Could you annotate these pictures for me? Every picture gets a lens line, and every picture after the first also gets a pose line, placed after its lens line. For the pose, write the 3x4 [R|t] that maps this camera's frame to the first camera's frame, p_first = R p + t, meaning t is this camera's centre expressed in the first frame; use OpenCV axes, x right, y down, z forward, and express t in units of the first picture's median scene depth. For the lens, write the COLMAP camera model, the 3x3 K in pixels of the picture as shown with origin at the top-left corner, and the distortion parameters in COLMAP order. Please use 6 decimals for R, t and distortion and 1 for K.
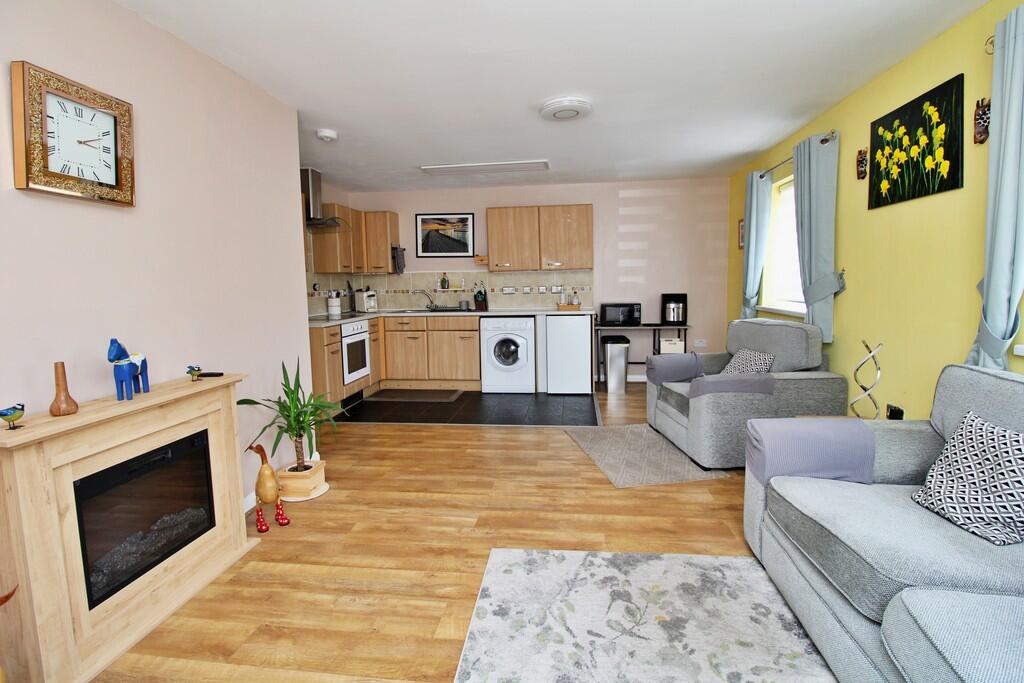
lens RADIAL K [[474.9, 0, 515.7], [0, 474.9, 325.0], [0, 0, 1]] dist [0.001541, 0.000061]
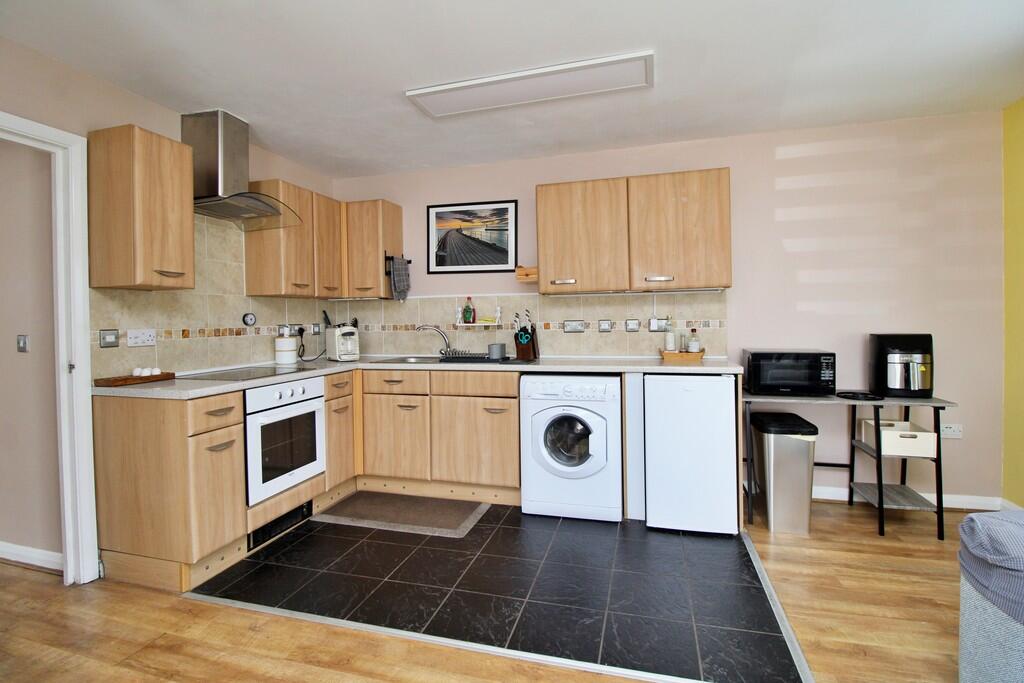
lens RADIAL K [[474.9, 0, 515.7], [0, 474.9, 325.0], [0, 0, 1]] dist [0.001541, 0.000061]
pose [[0.987803, 0.003557, -0.155670, 0.005697], [-0.015664, 0.996938, -0.076613, -0.030110], [0.154921, 0.078117, 0.984834, 0.433392]]
